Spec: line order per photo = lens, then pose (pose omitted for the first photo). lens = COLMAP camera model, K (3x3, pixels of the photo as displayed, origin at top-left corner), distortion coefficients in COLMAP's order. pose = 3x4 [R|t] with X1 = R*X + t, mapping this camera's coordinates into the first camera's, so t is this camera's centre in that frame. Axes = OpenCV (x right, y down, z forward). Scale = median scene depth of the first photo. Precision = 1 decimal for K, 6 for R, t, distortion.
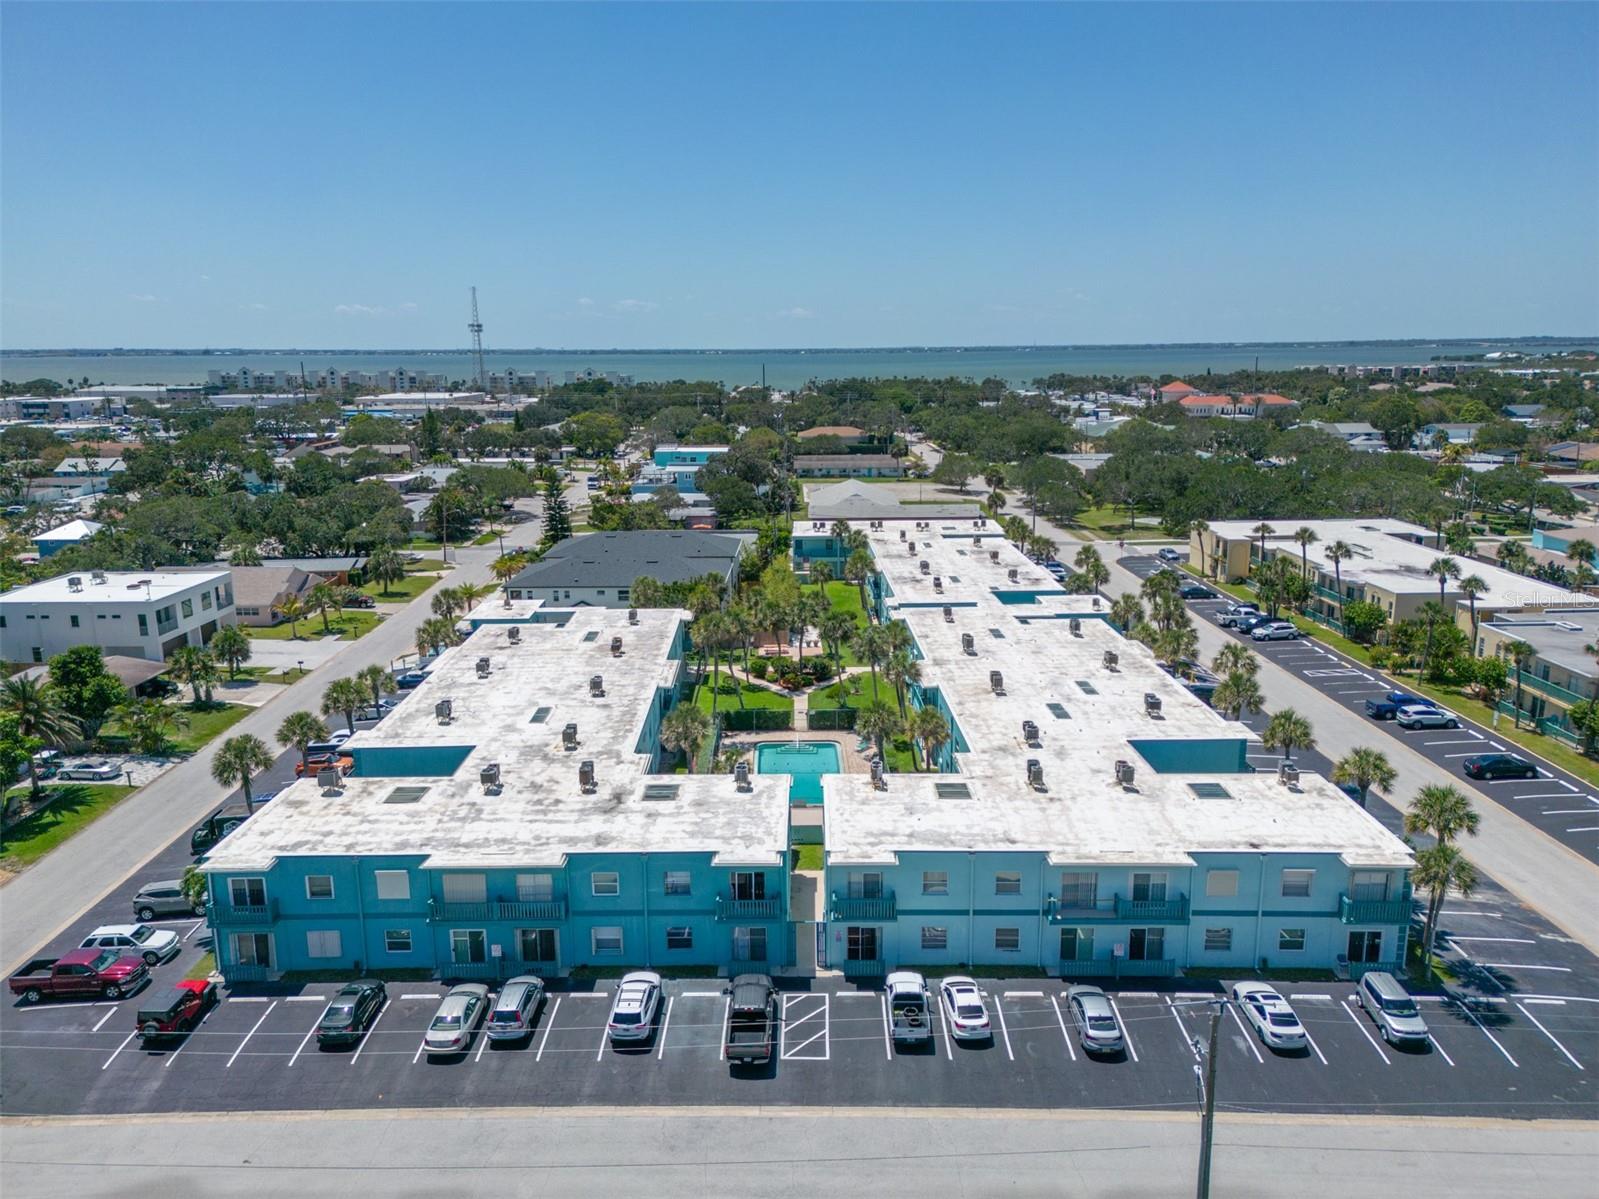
lens RADIAL K [[1111.4, 0, 799.5], [0, 1111.4, 599.5], [0, 0, 1]] dist [0.035597, -0.003799]
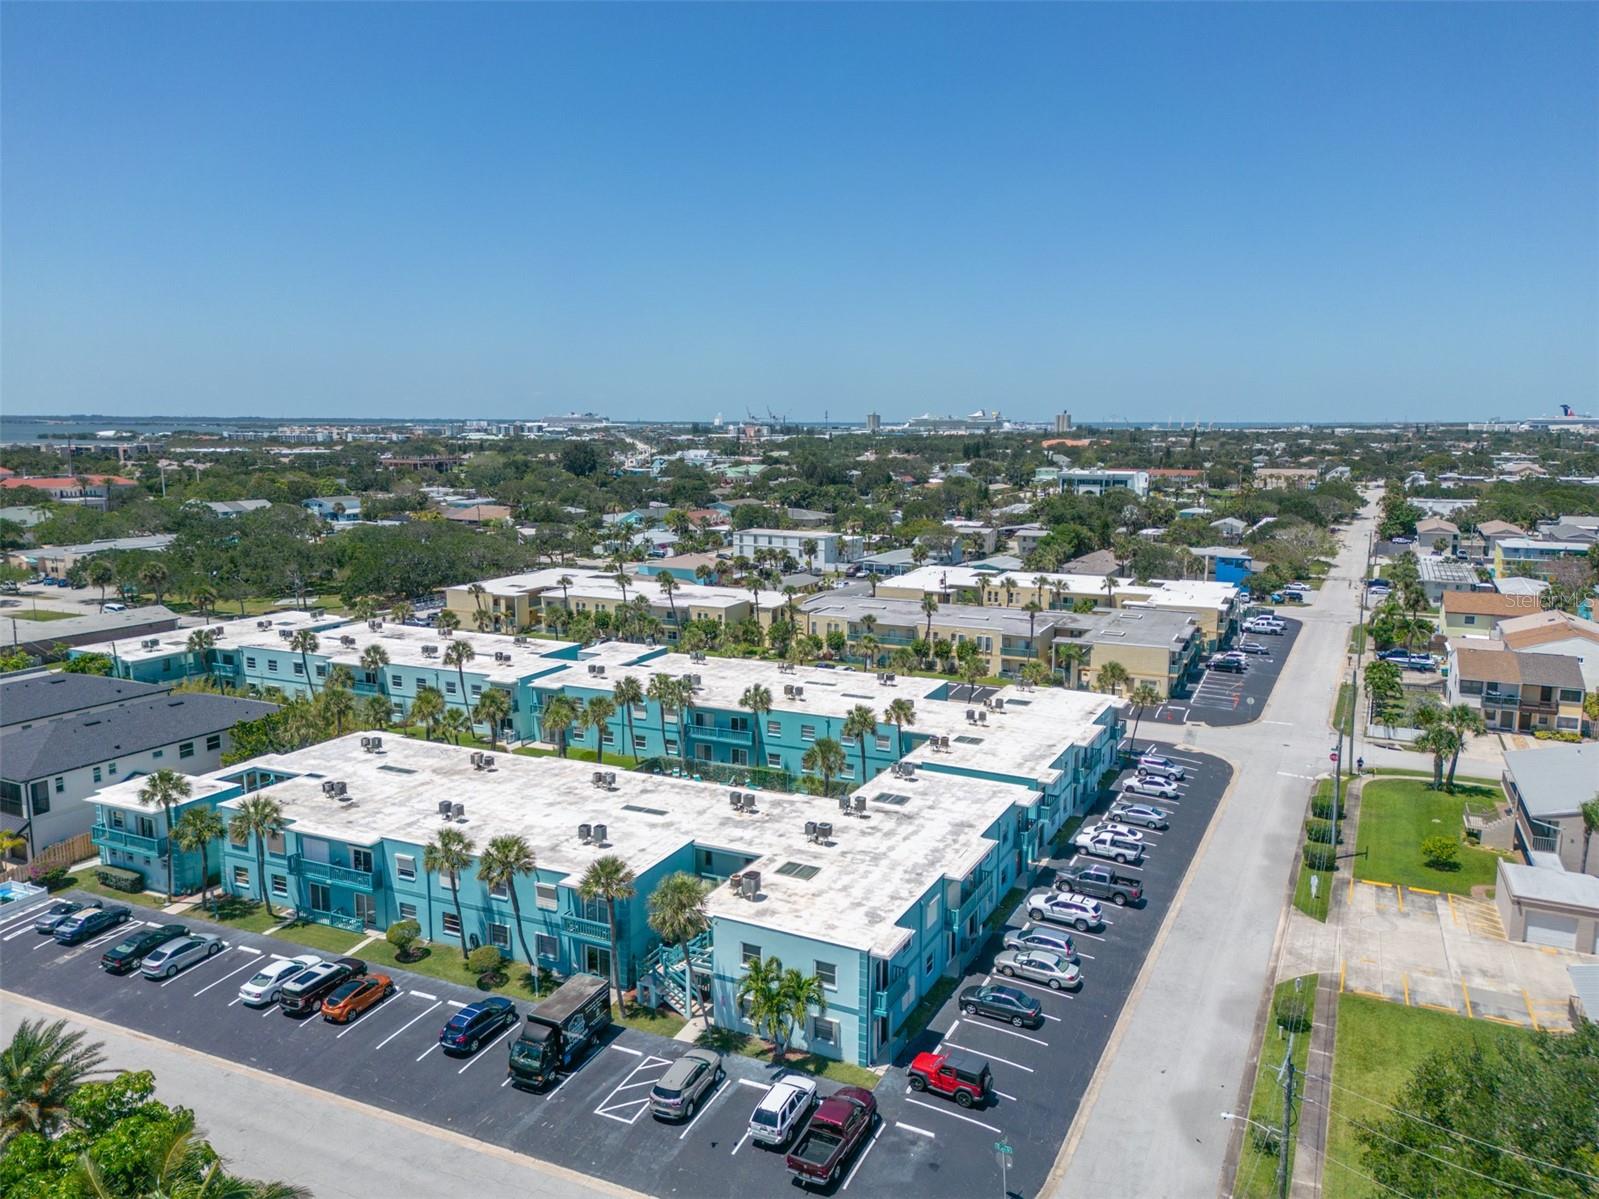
lens RADIAL K [[1111.4, 0, 799.5], [0, 1111.4, 599.5], [0, 0, 1]] dist [0.035597, -0.003799]
pose [[0.460282, -0.132054, 0.877897, -1.012445], [0.190957, 0.980455, 0.047362, -0.099025], [-0.866993, 0.145840, 0.476502, 0.394590]]
